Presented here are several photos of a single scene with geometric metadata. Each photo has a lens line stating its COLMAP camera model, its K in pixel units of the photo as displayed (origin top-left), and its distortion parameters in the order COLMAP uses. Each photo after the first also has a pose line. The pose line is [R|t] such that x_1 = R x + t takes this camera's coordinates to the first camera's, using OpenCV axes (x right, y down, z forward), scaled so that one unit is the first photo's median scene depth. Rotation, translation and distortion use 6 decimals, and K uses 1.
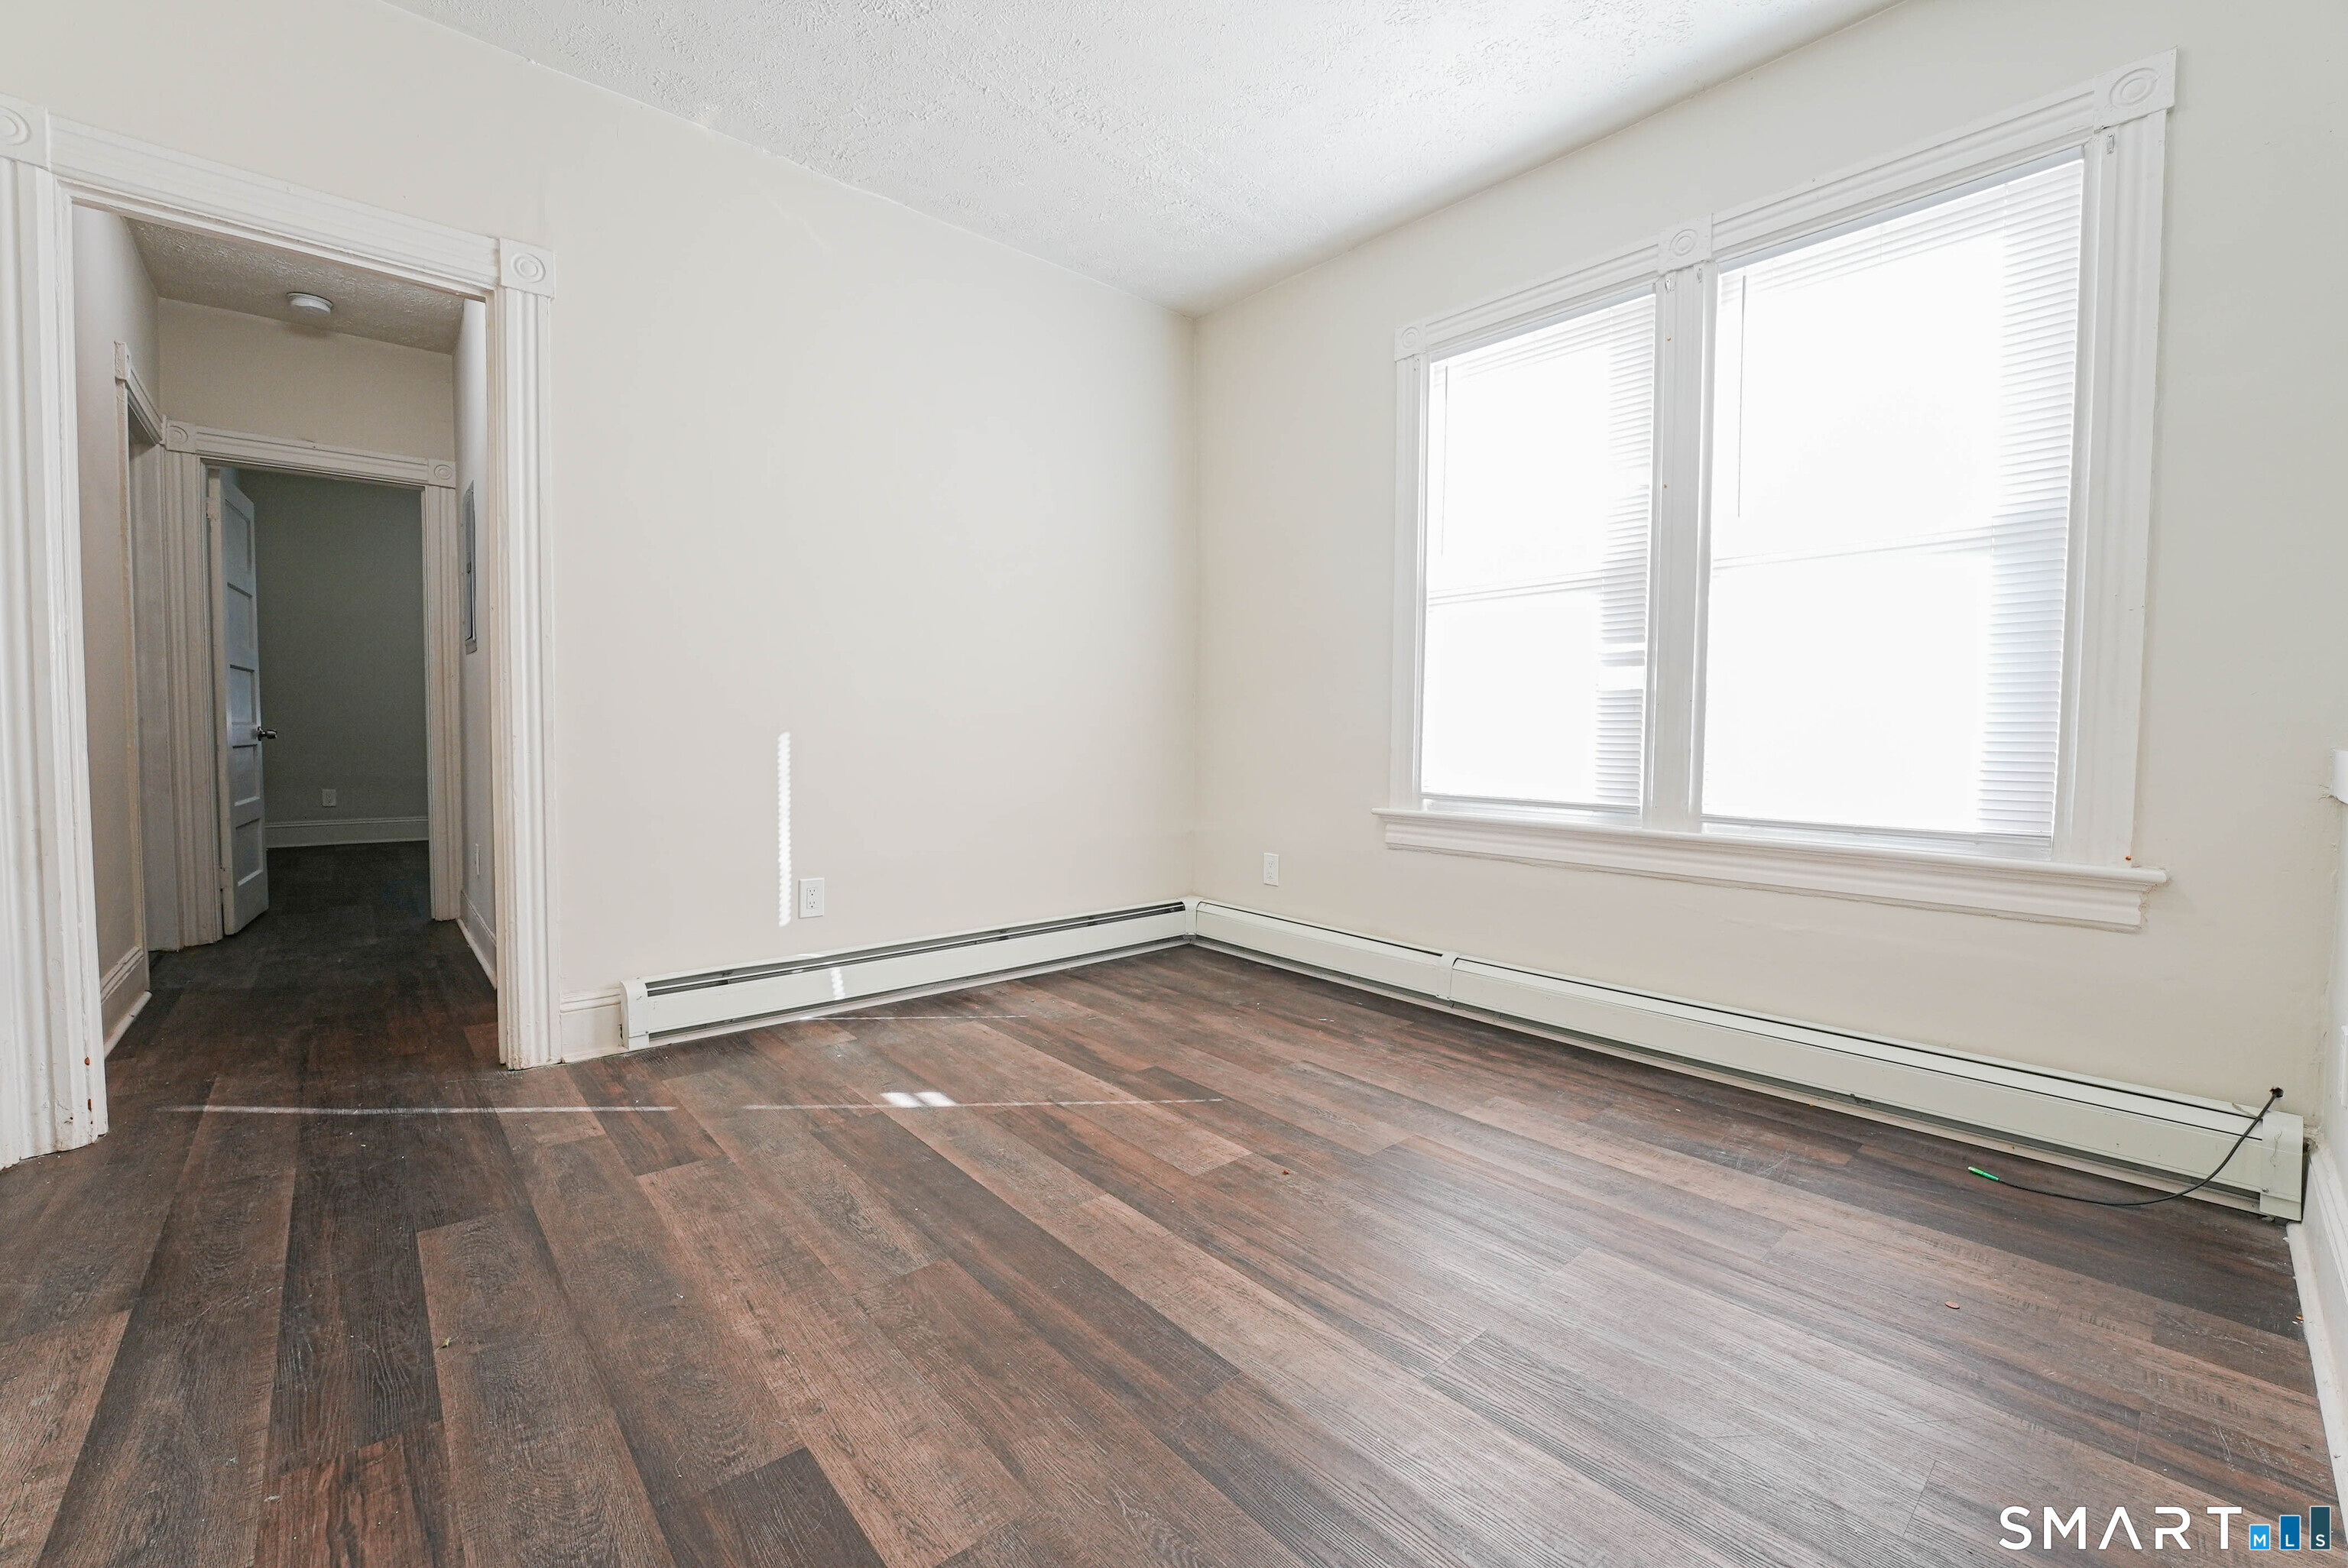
lens RADIAL K [[955.7, 0, 1171.5], [0, 955.7, 781.9], [0, 0, 1]] dist [-0.030038, 0.003374]
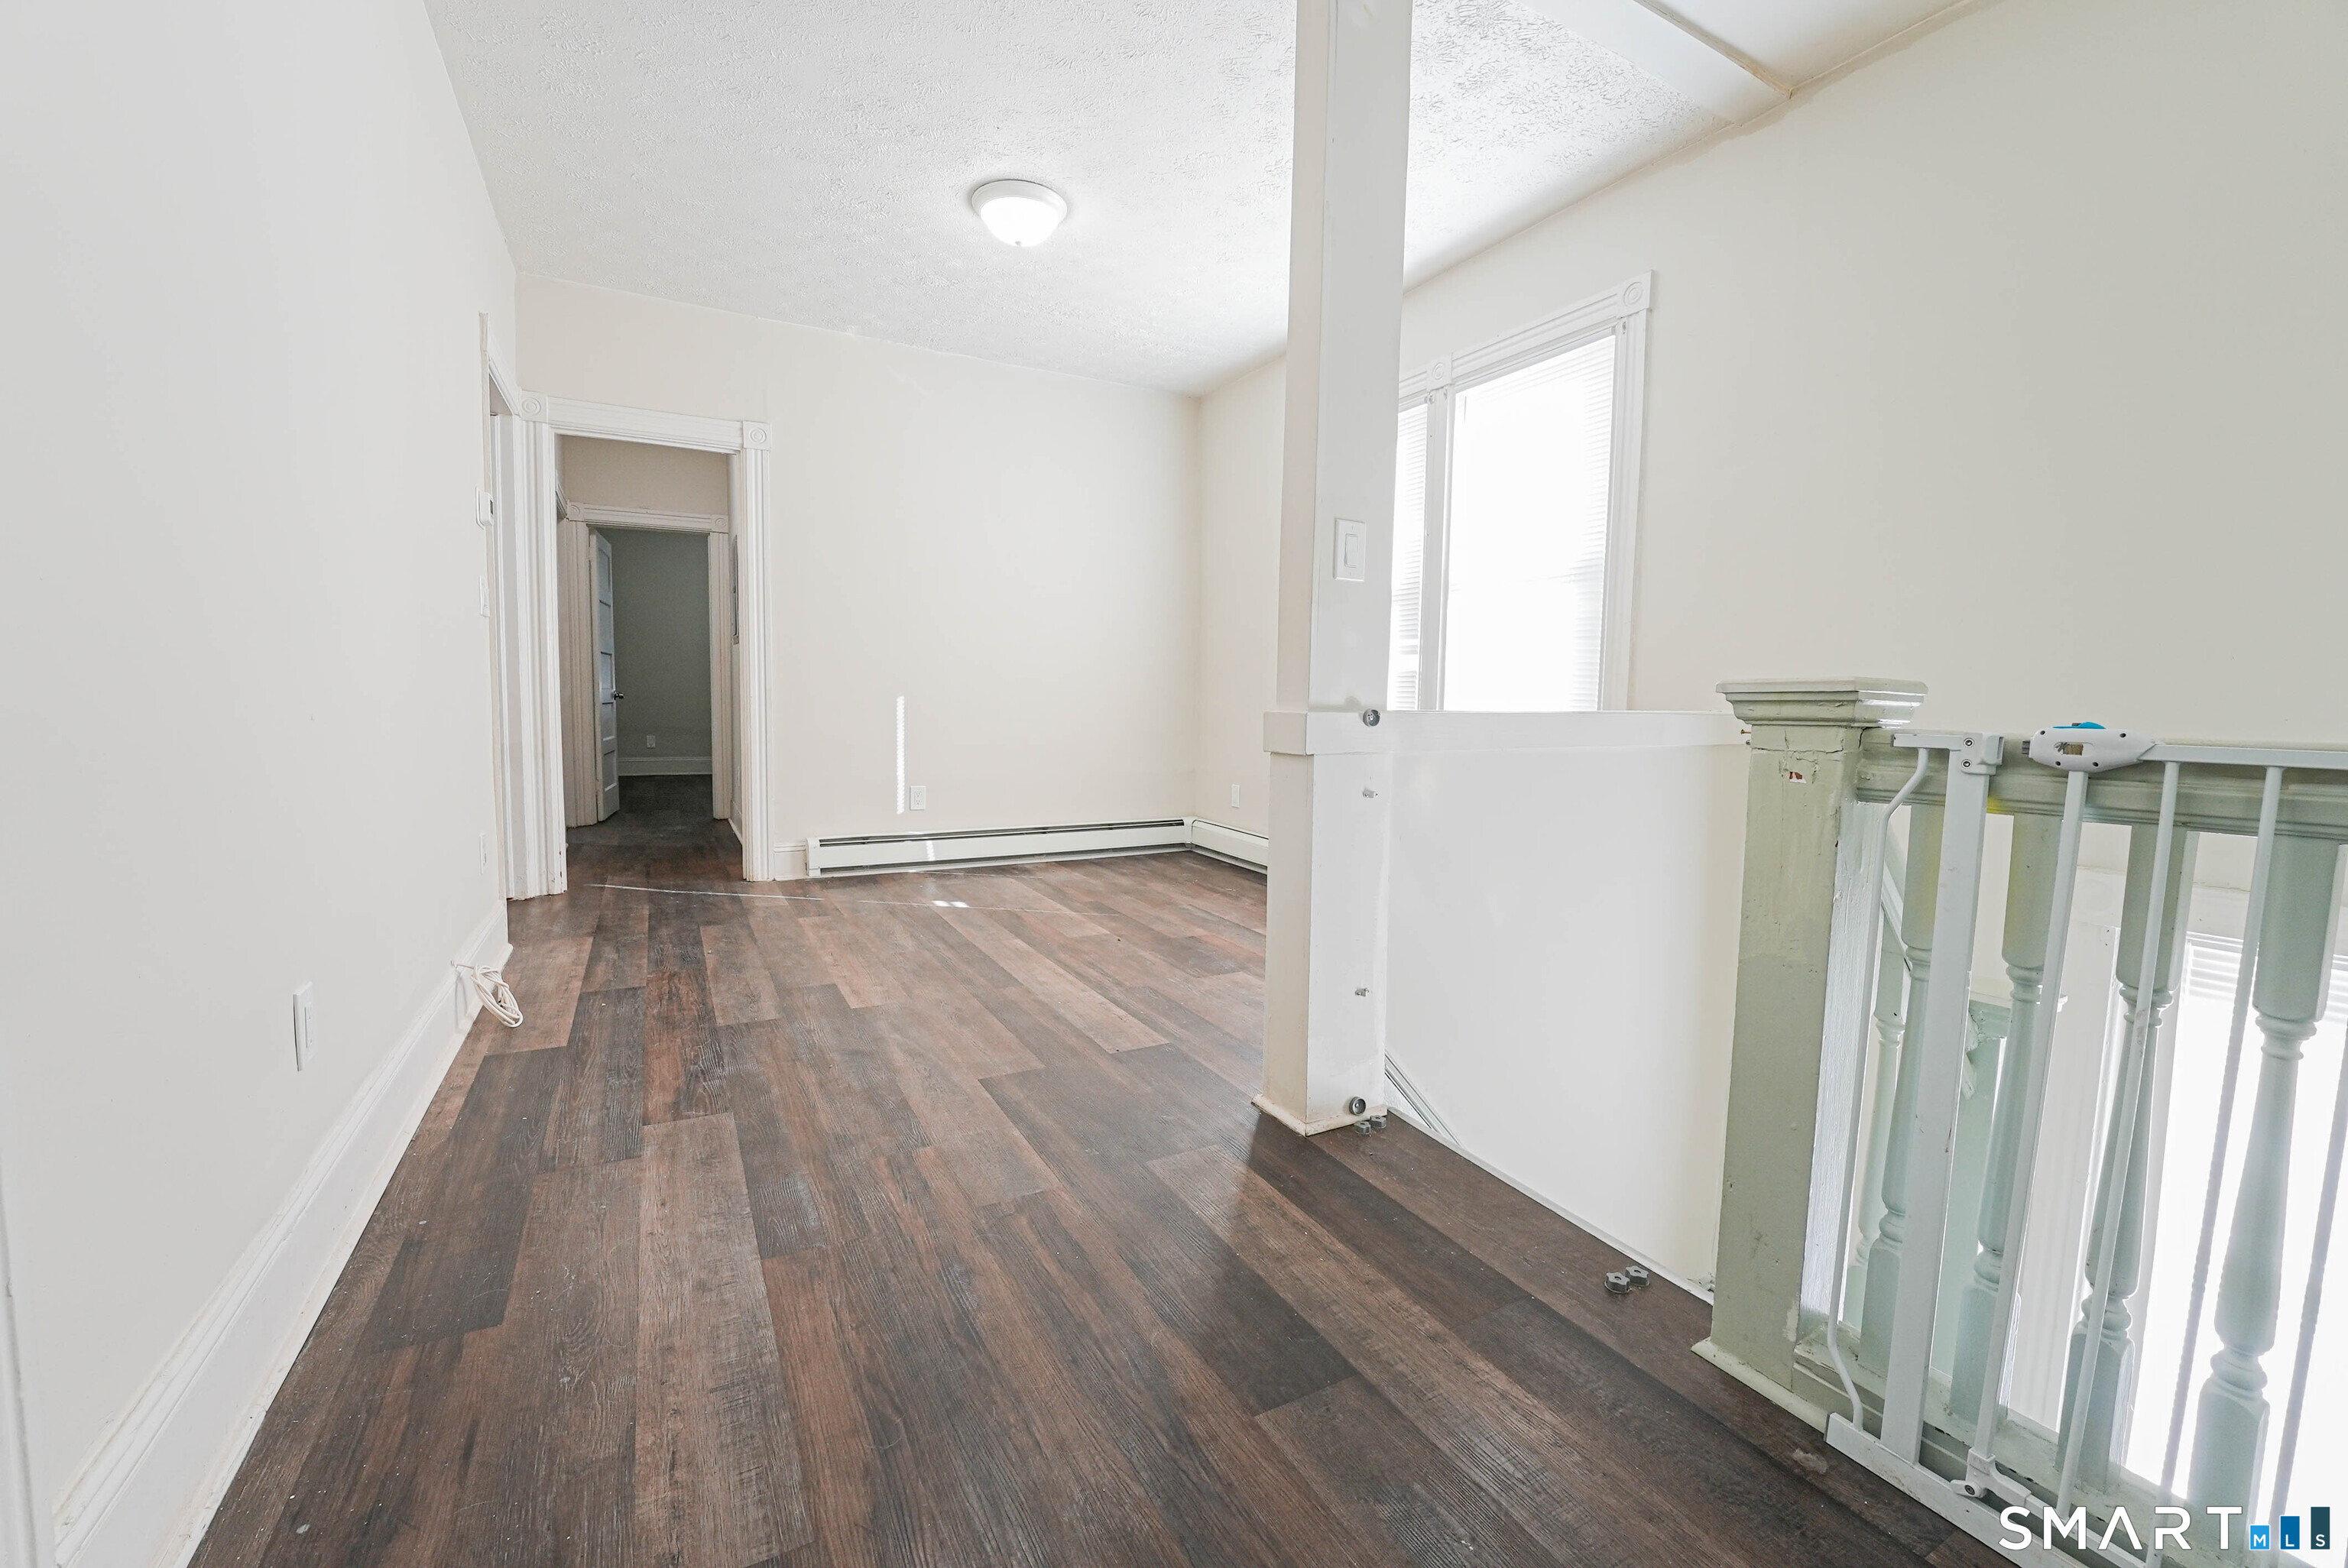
lens RADIAL K [[955.7, 0, 1170.9], [0, 955.7, 780.9], [0, 0, 1]] dist [-0.030038, 0.003374]
pose [[0.974942, 0.026239, -0.220908, 0.451620], [-0.019470, 0.999273, 0.032763, 0.034390], [0.221607, -0.027641, 0.974744, -0.550687]]
